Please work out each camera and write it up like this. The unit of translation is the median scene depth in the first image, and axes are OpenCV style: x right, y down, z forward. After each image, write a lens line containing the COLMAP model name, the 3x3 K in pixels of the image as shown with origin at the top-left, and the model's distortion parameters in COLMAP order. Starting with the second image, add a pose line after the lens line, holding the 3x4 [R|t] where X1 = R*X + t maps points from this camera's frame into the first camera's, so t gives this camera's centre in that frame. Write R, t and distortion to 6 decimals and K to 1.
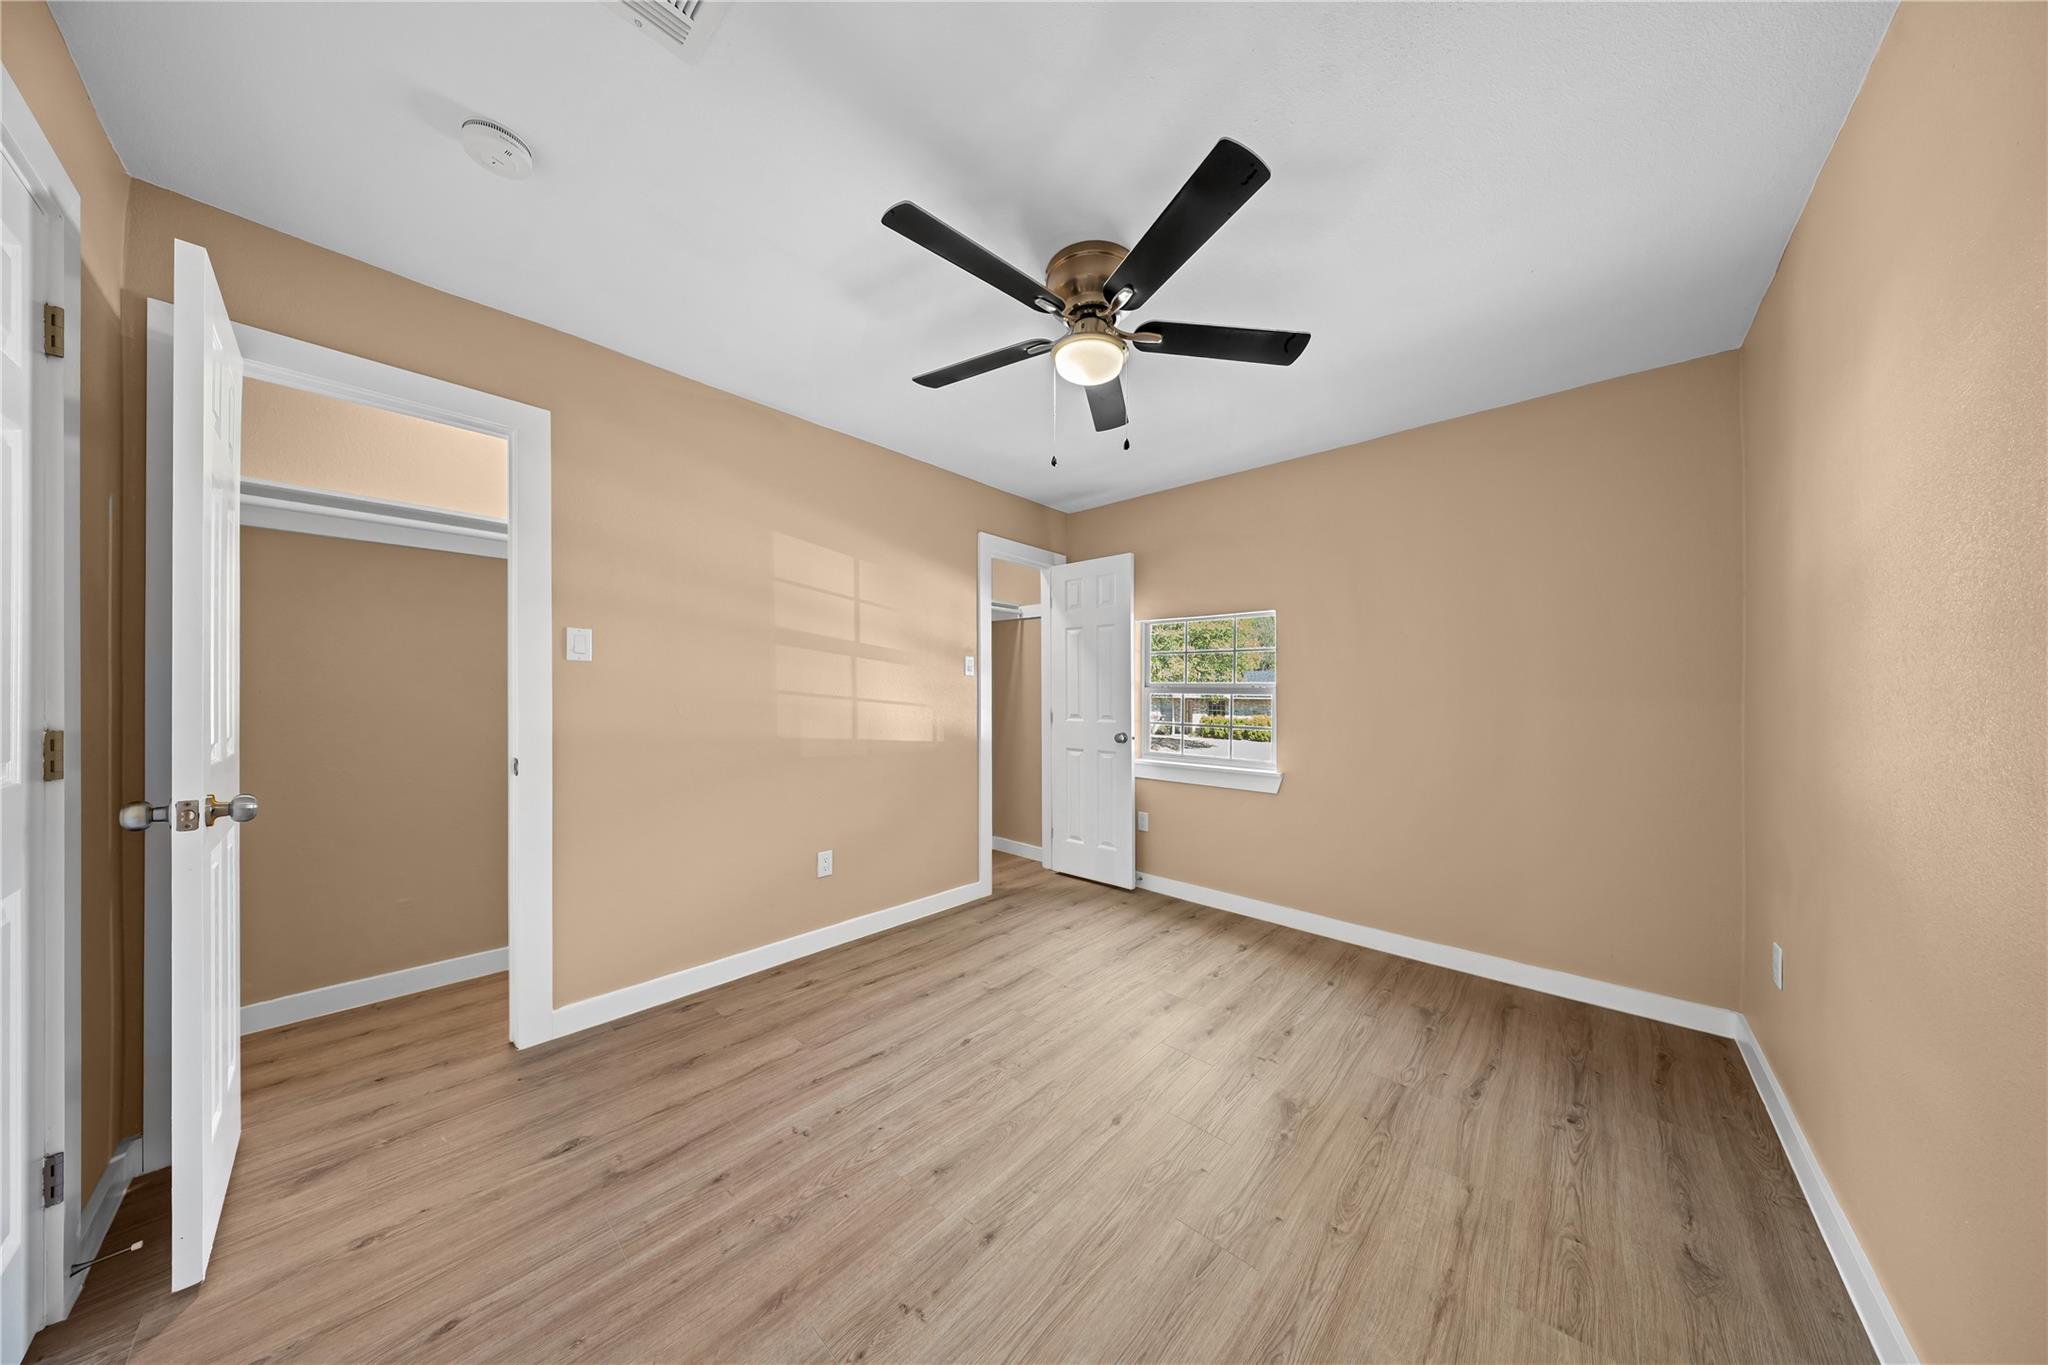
lens RADIAL K [[609.1, 0, 1026.2], [0, 609.1, 671.3], [0, 0, 1]] dist [-0.000897, -0.000142]
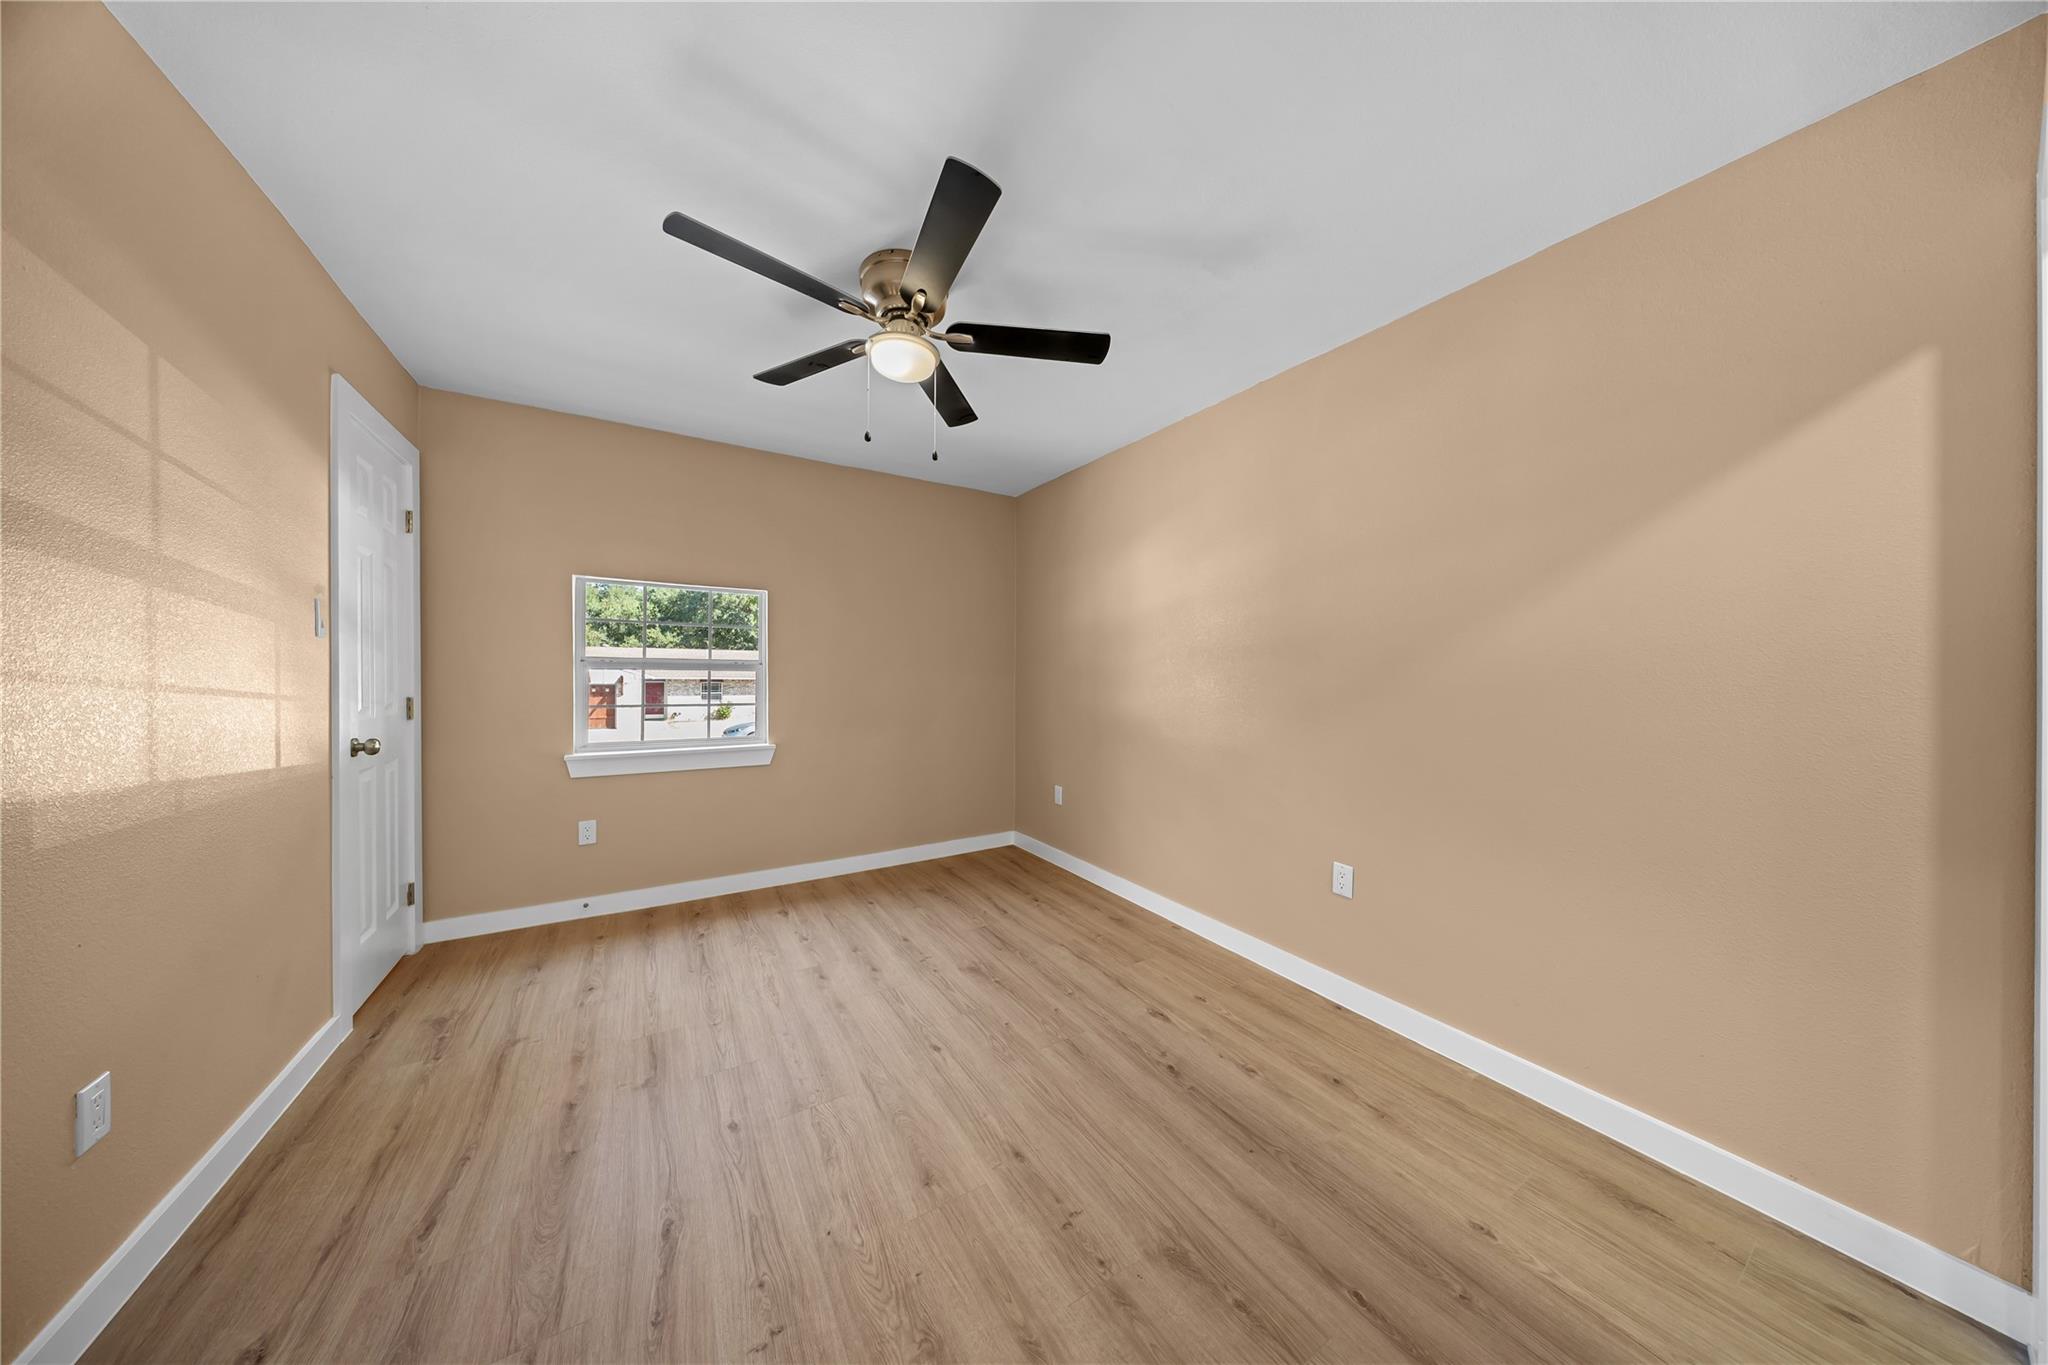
lens RADIAL K [[609.1, 0, 1026.2], [0, 609.1, 671.3], [0, 0, 1]] dist [-0.000897, -0.000142]
pose [[0.276709, -0.010723, 0.960894, -0.743166], [-0.032098, 0.999277, 0.020394, 0.008708], [-0.960418, -0.036486, 0.276164, 0.465597]]
